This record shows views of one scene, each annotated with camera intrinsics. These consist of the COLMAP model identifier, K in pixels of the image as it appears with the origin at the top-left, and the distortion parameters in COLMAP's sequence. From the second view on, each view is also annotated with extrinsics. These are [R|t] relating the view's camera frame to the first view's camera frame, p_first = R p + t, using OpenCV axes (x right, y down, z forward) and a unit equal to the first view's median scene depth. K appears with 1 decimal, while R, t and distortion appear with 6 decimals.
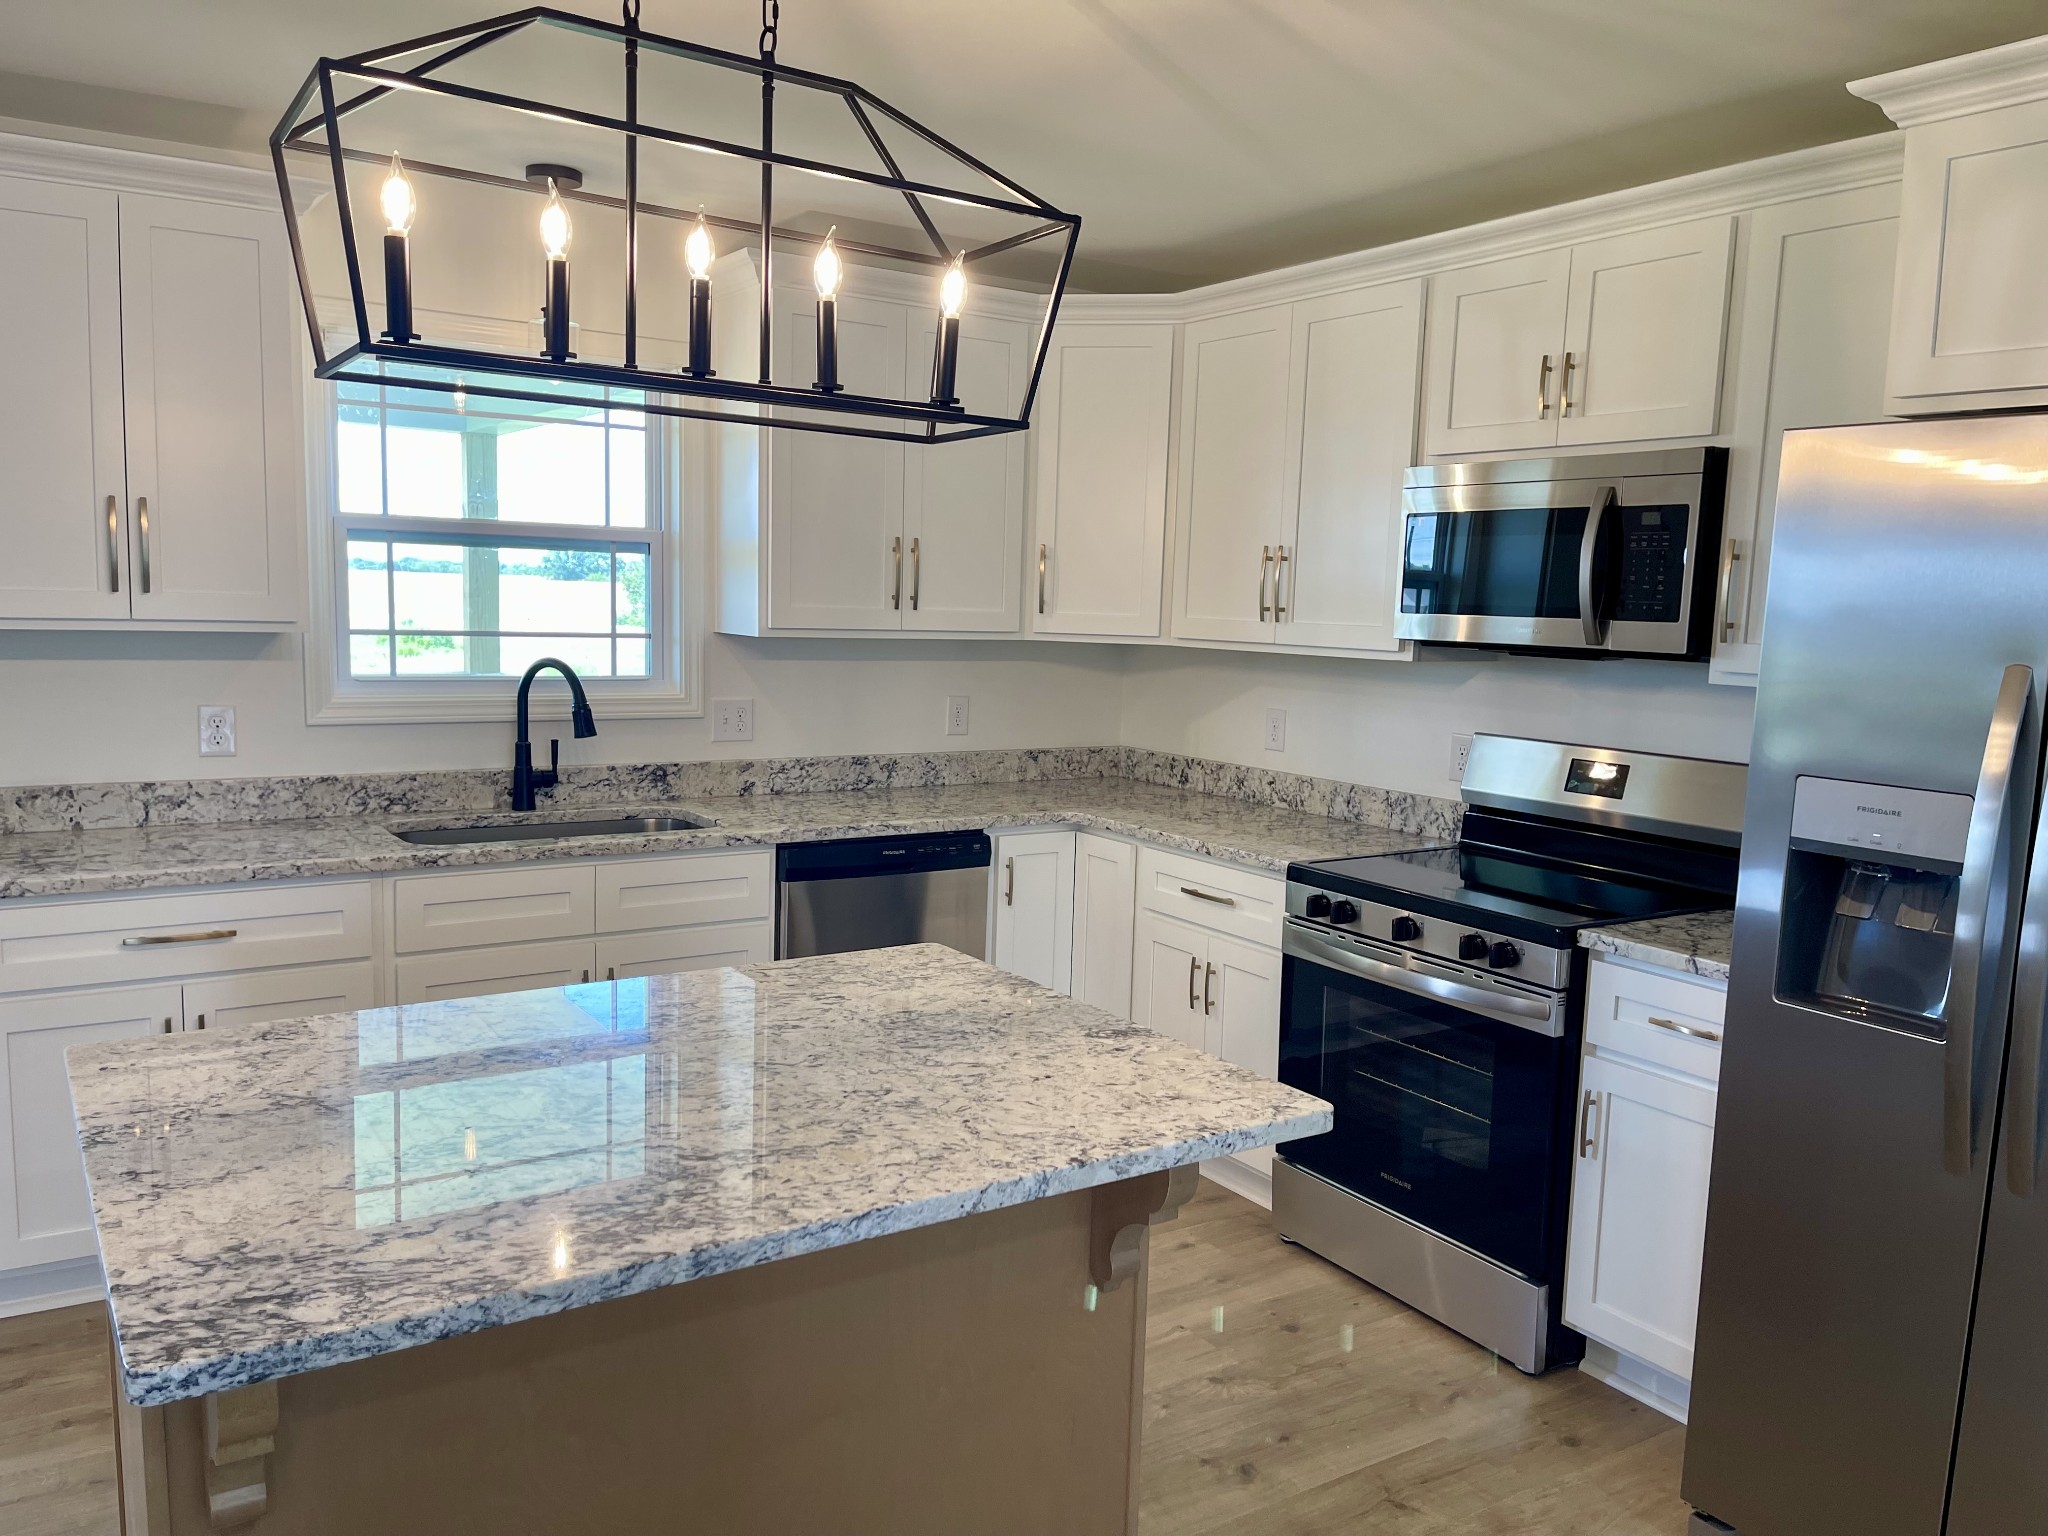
lens RADIAL K [[1549.3, 0, 1027.9], [0, 1549.3, 781.6], [0, 0, 1]] dist [0.058012, -0.080485]
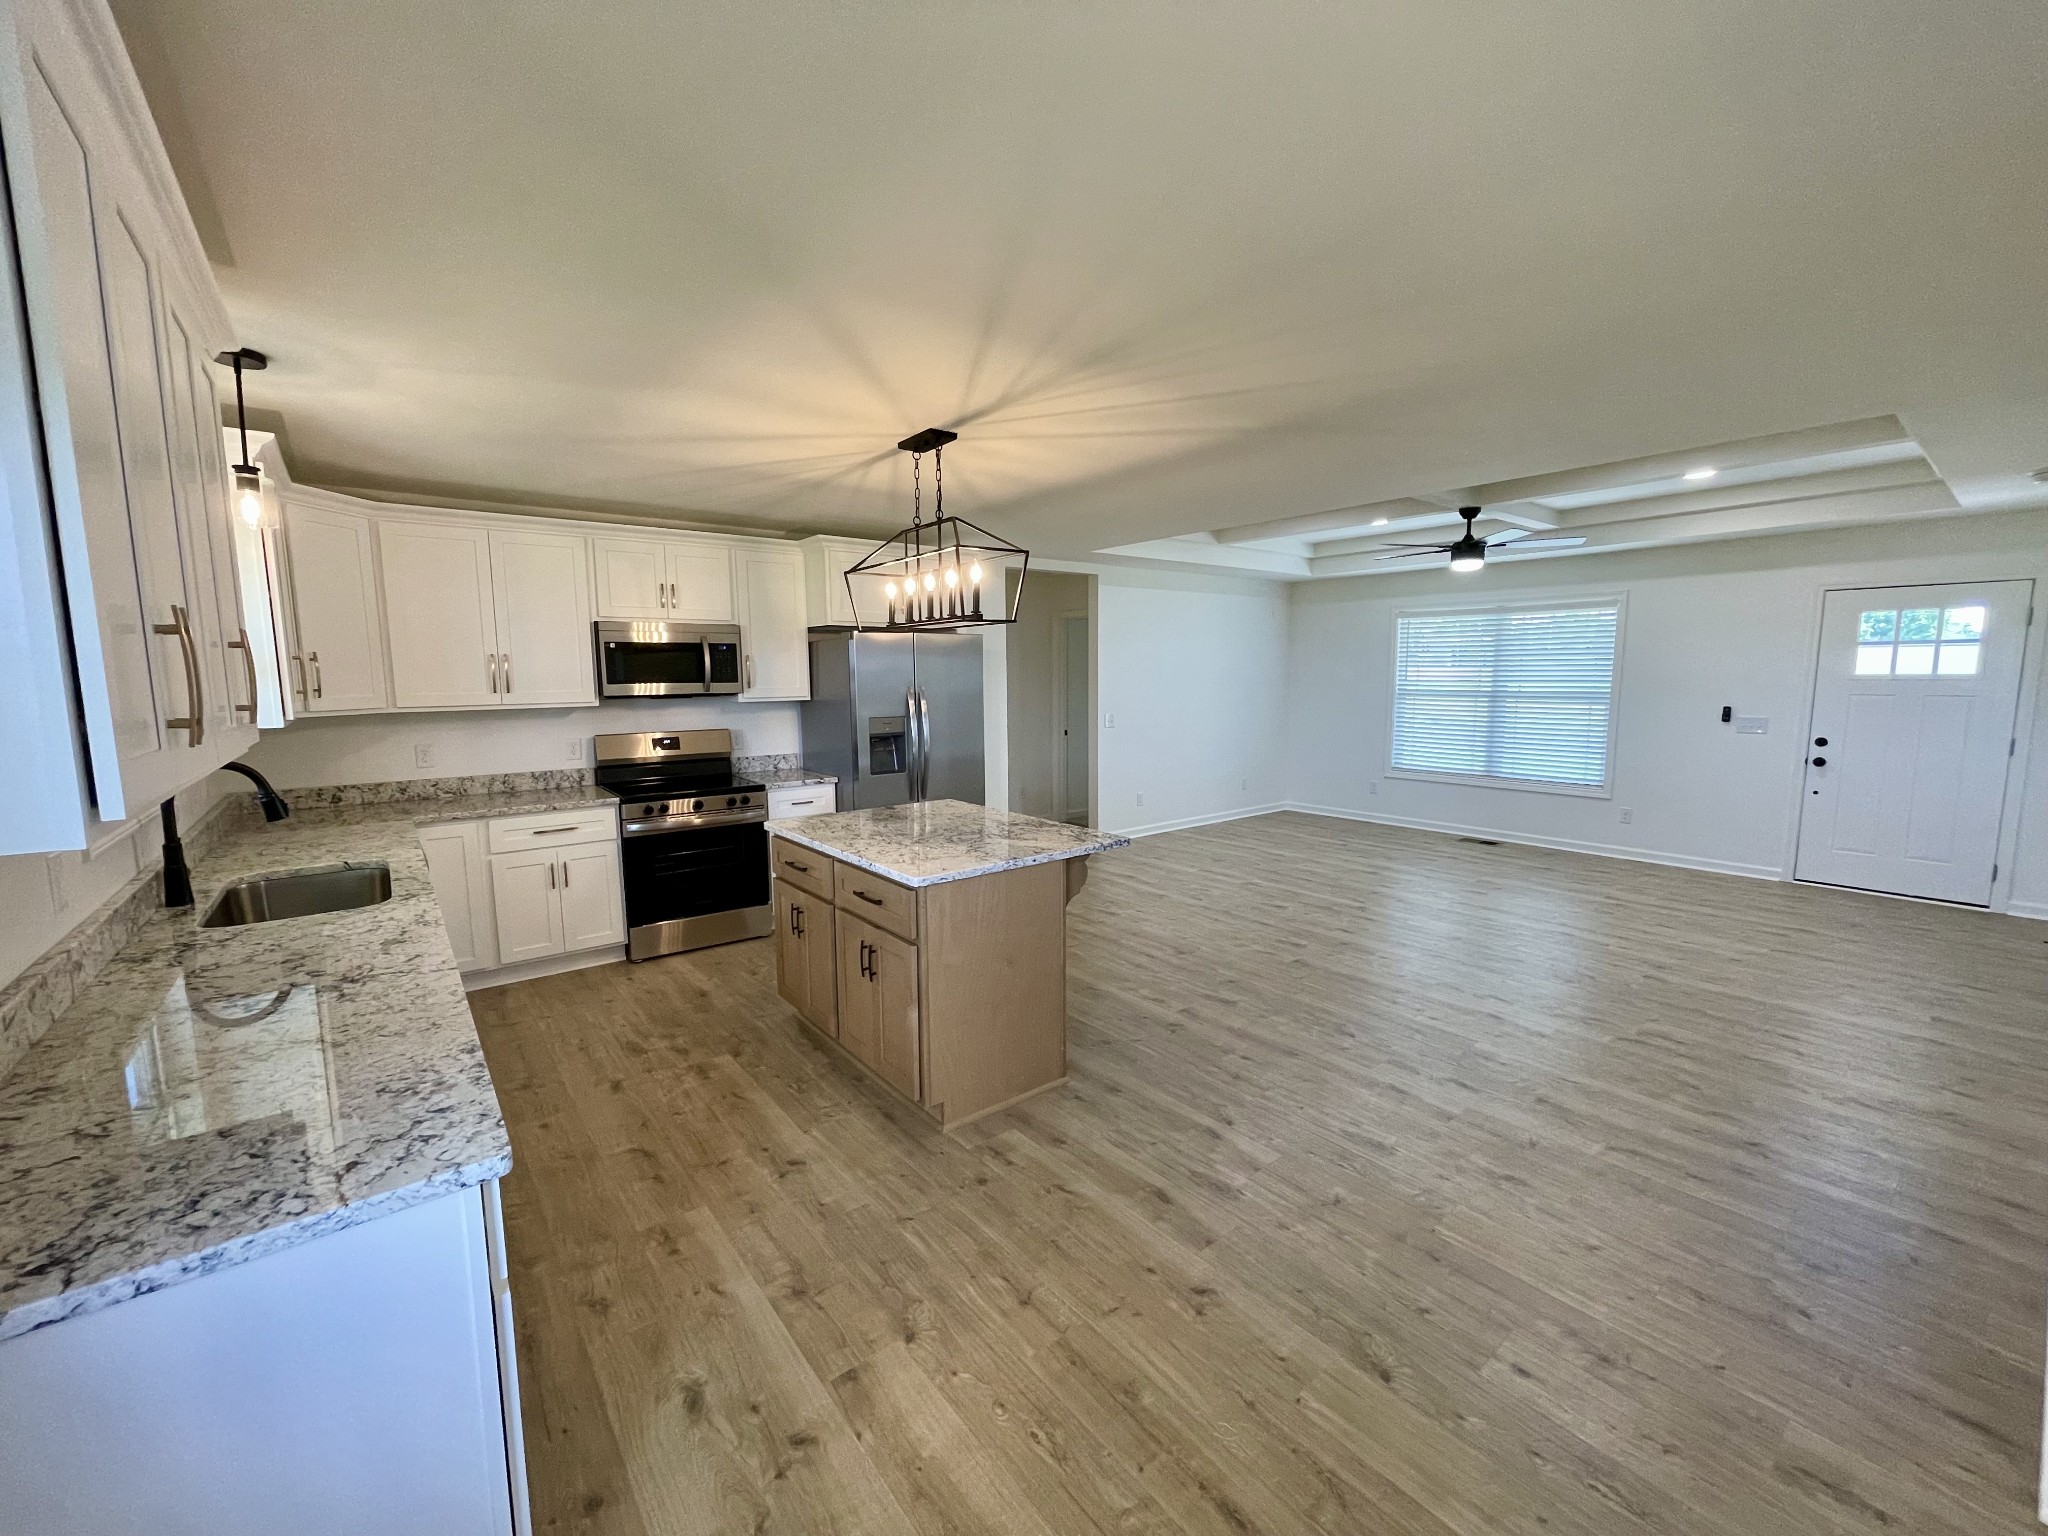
lens RADIAL K [[822.5, 0, 1019.0], [0, 822.5, 771.3], [0, 0, 1]] dist [-0.001225, 0.000247]
pose [[-0.078213, -0.151737, 0.985322, -1.145382], [0.127671, 0.978687, 0.160850, -0.112761], [-0.988728, 0.138378, -0.057173, 0.543963]]
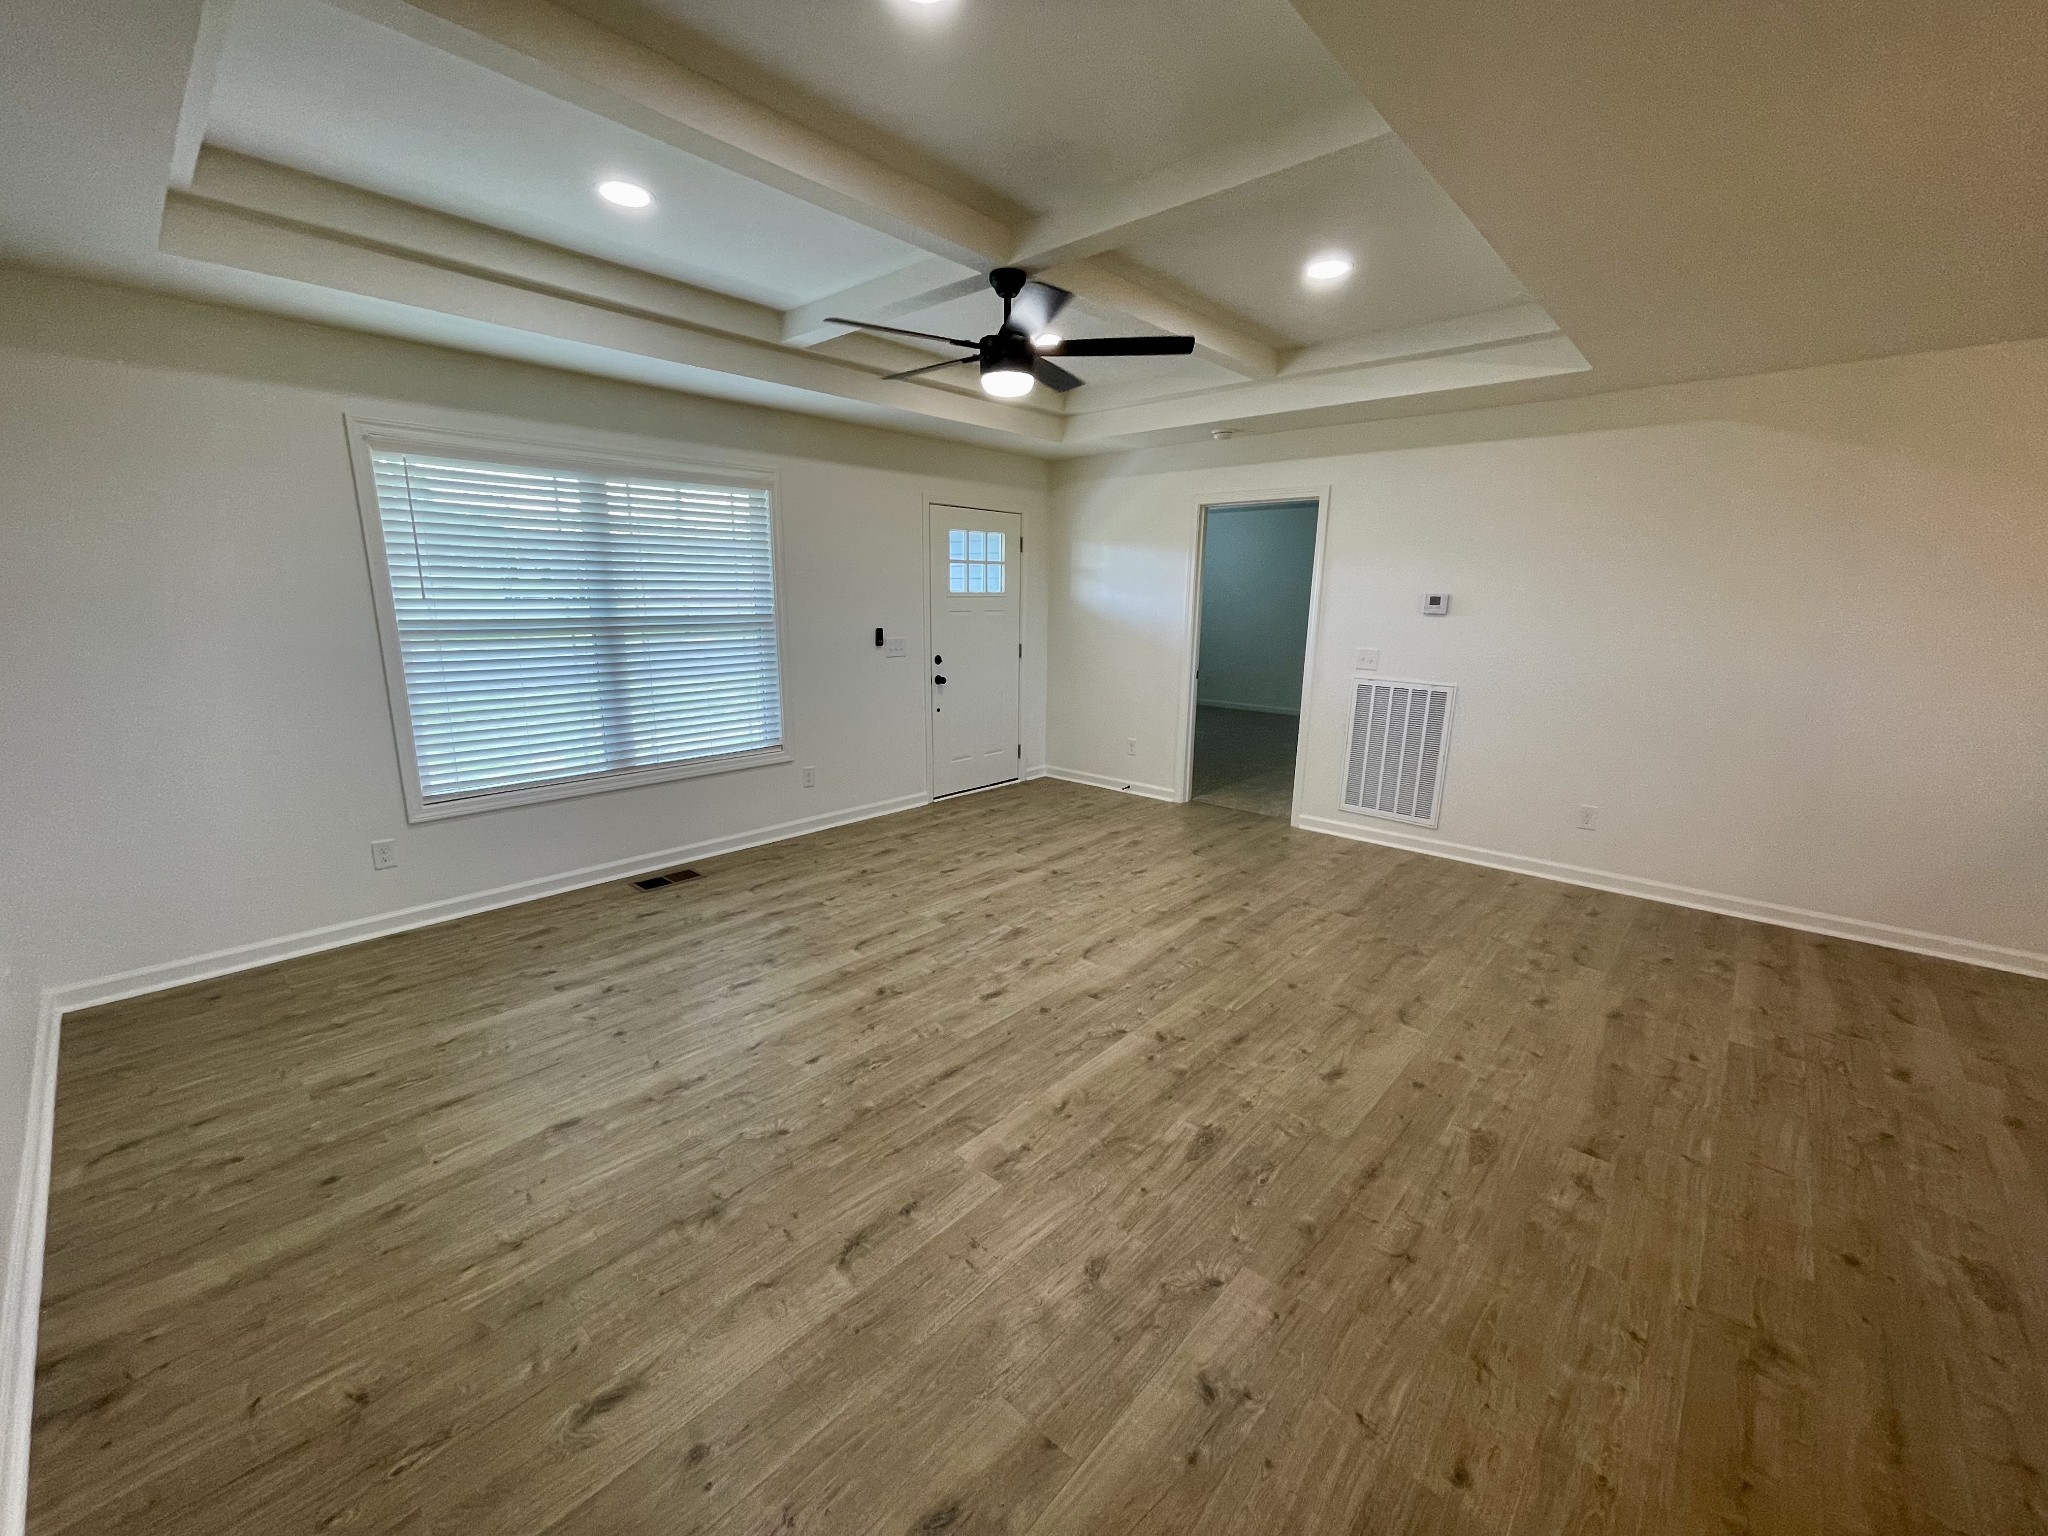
lens RADIAL K [[822.5, 0, 1019.0], [0, 822.5, 771.3], [0, 0, 1]] dist [-0.001225, 0.000247]
pose [[-0.969828, 0.012666, -0.243461, 0.718289], [-0.068586, 0.944139, 0.322331, -0.028098], [0.233944, 0.329304, -0.914784, 0.475913]]
